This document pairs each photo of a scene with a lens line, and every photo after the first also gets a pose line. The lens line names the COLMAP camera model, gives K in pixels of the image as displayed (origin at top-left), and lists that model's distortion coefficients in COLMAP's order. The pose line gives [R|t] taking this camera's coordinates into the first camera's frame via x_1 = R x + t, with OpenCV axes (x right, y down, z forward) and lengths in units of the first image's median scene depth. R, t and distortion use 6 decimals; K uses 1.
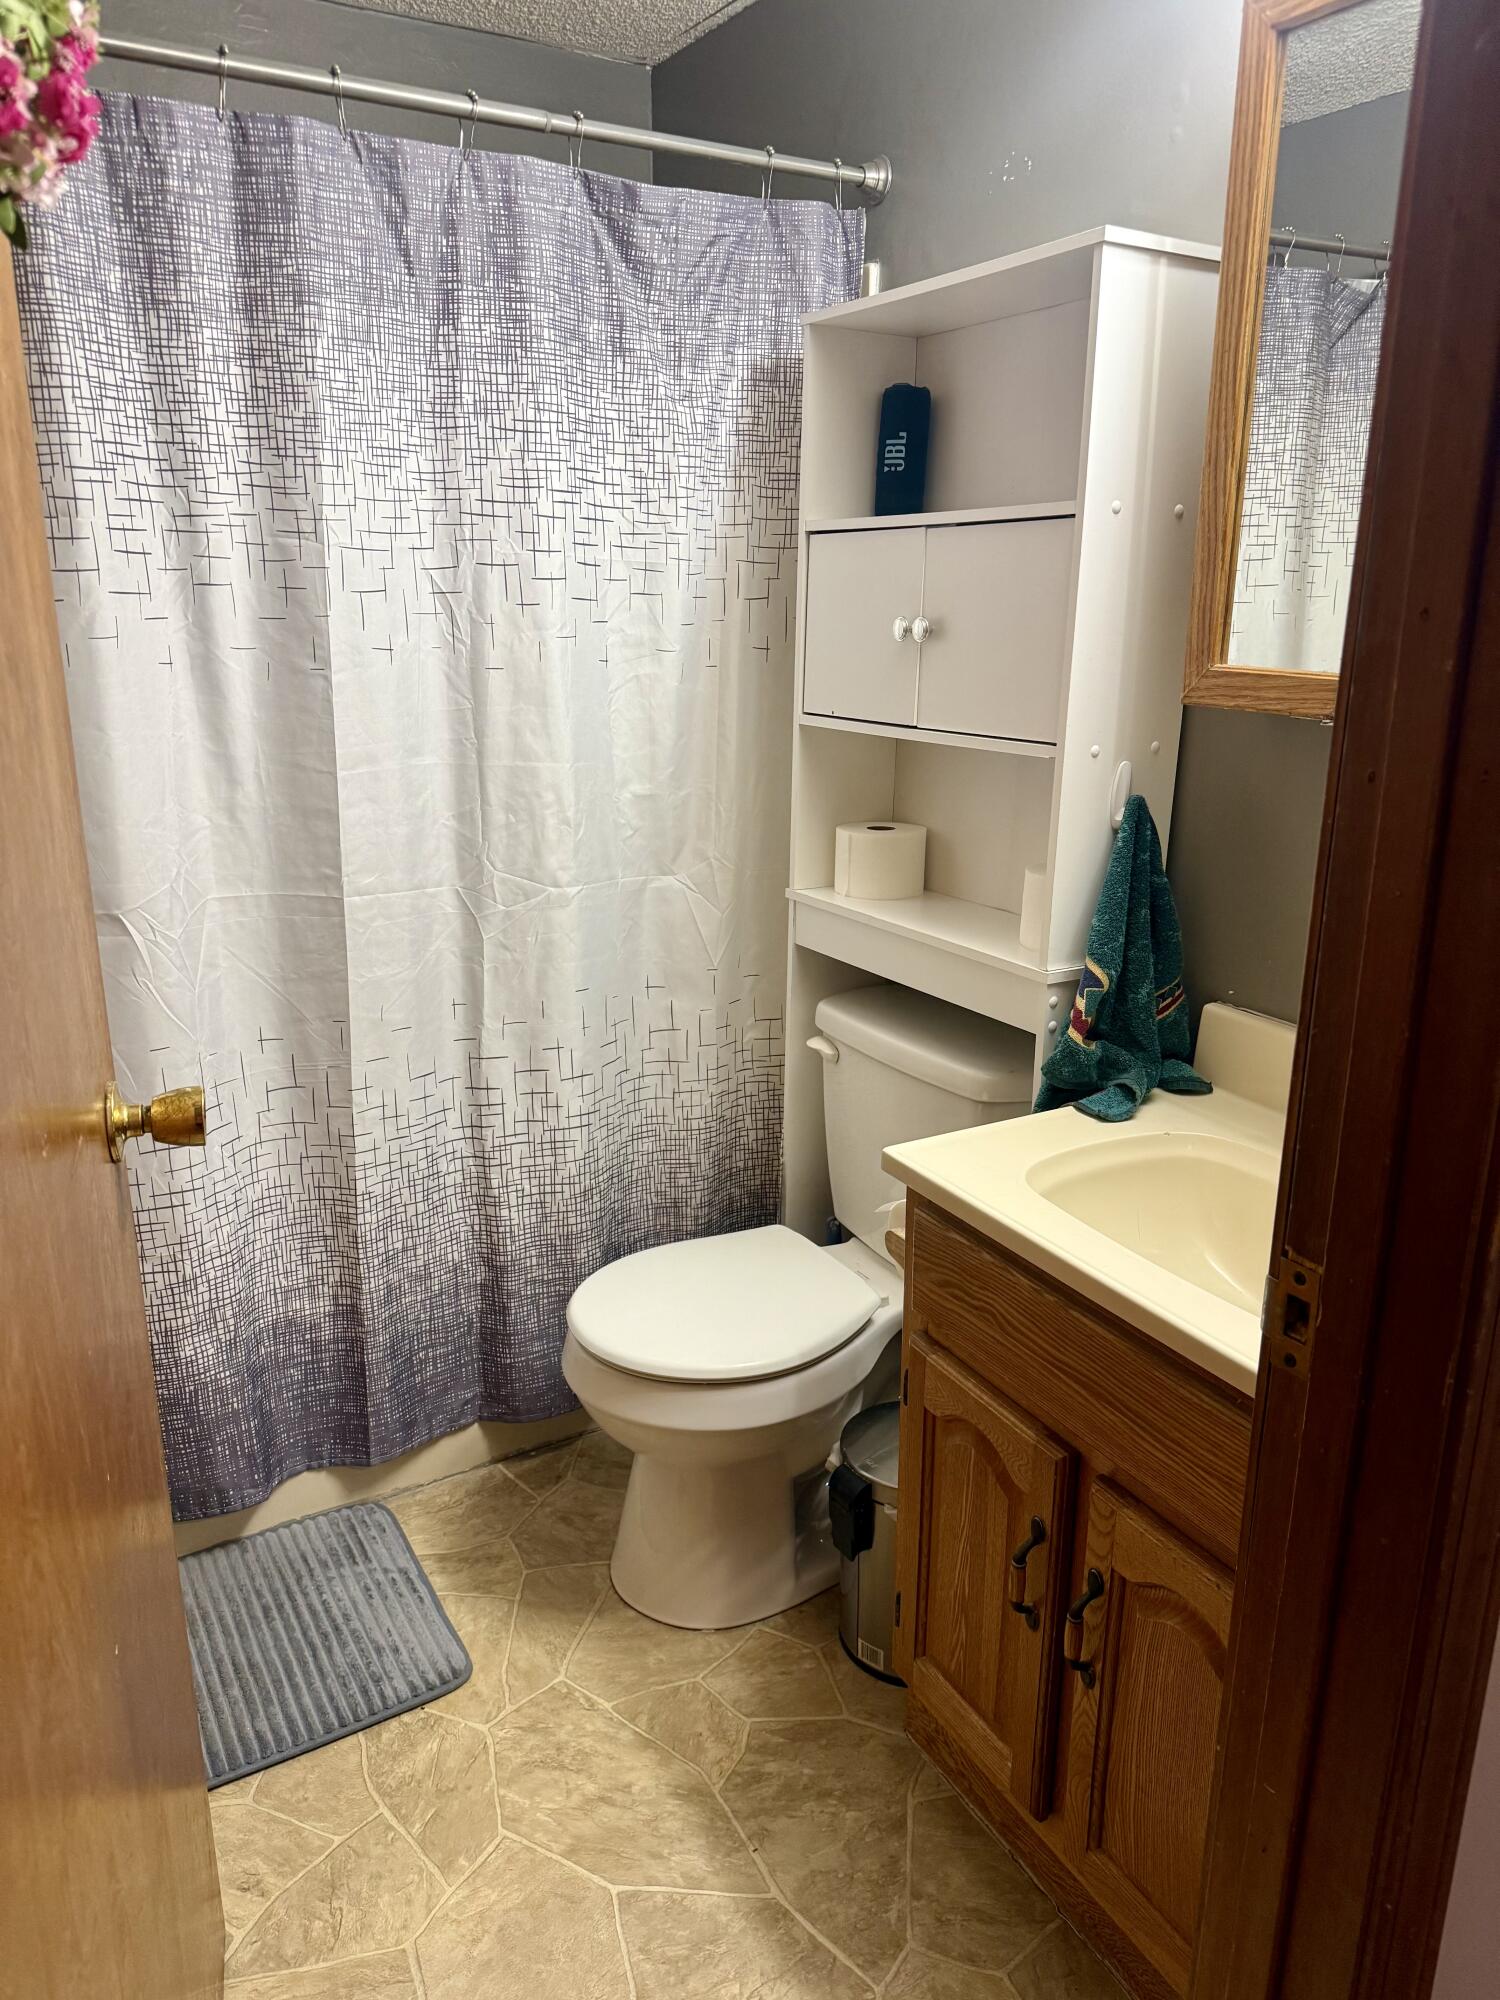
lens RADIAL K [[1399.2, 0, 733.9], [0, 1399.2, 992.4], [0, 0, 1]] dist [0.035947, -0.058629]
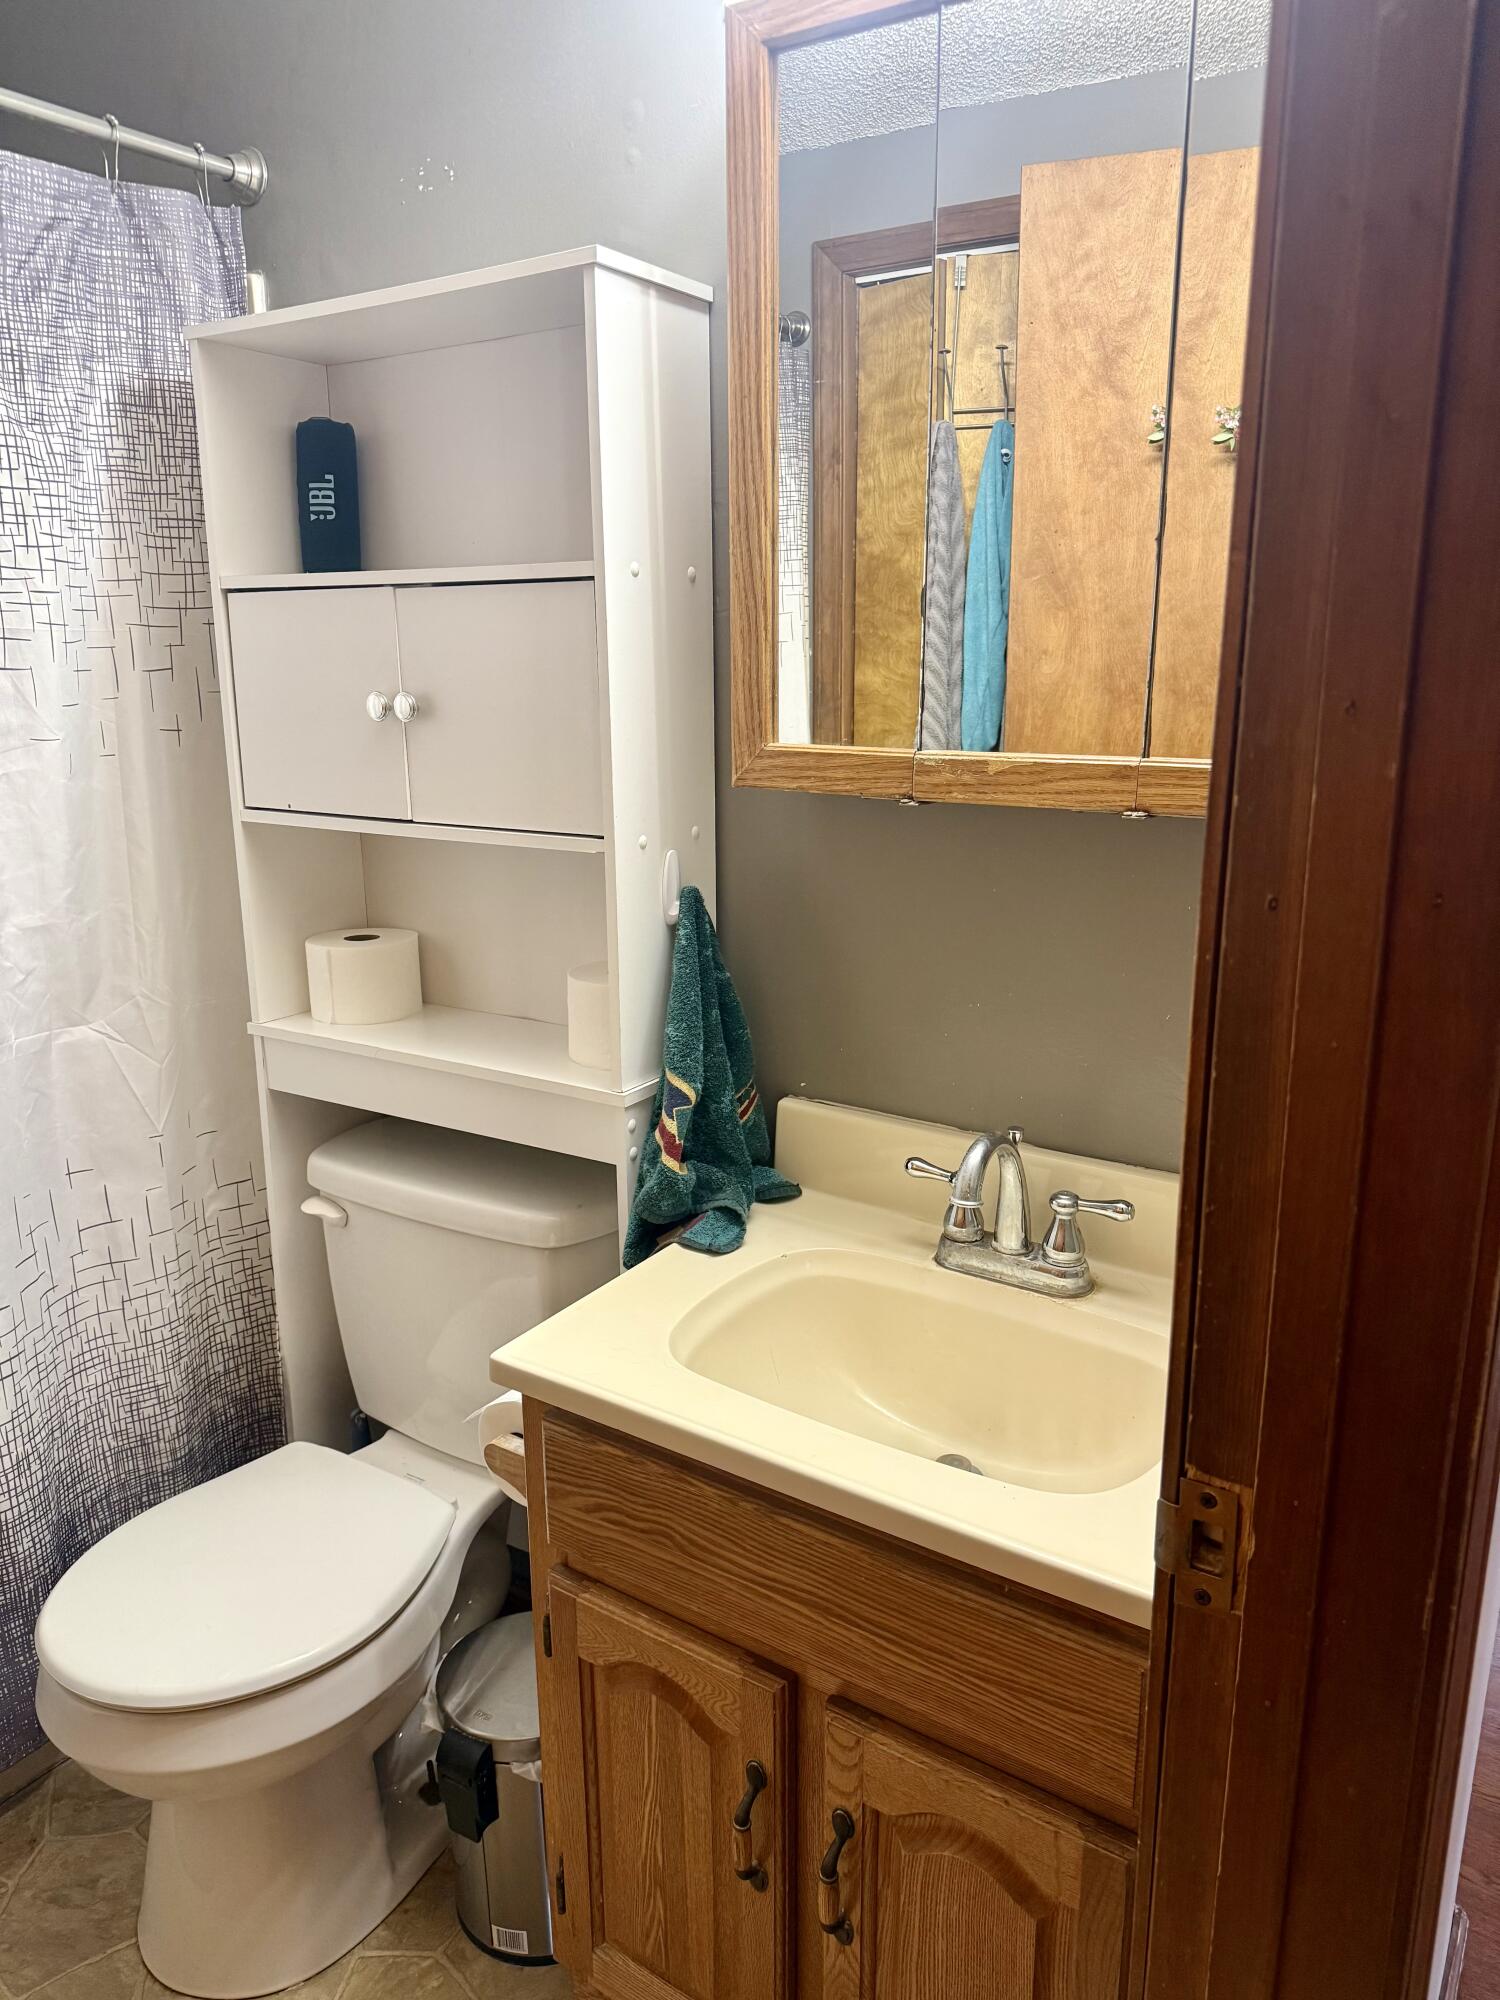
lens RADIAL K [[1399.2, 0, 758.0], [0, 1399.2, 987.6], [0, 0, 1]] dist [0.035947, -0.058629]
pose [[0.883989, -0.124832, 0.450533, -0.077784], [0.141409, 0.989946, -0.003167, -0.060858], [-0.445608, 0.066509, 0.892754, 0.171368]]
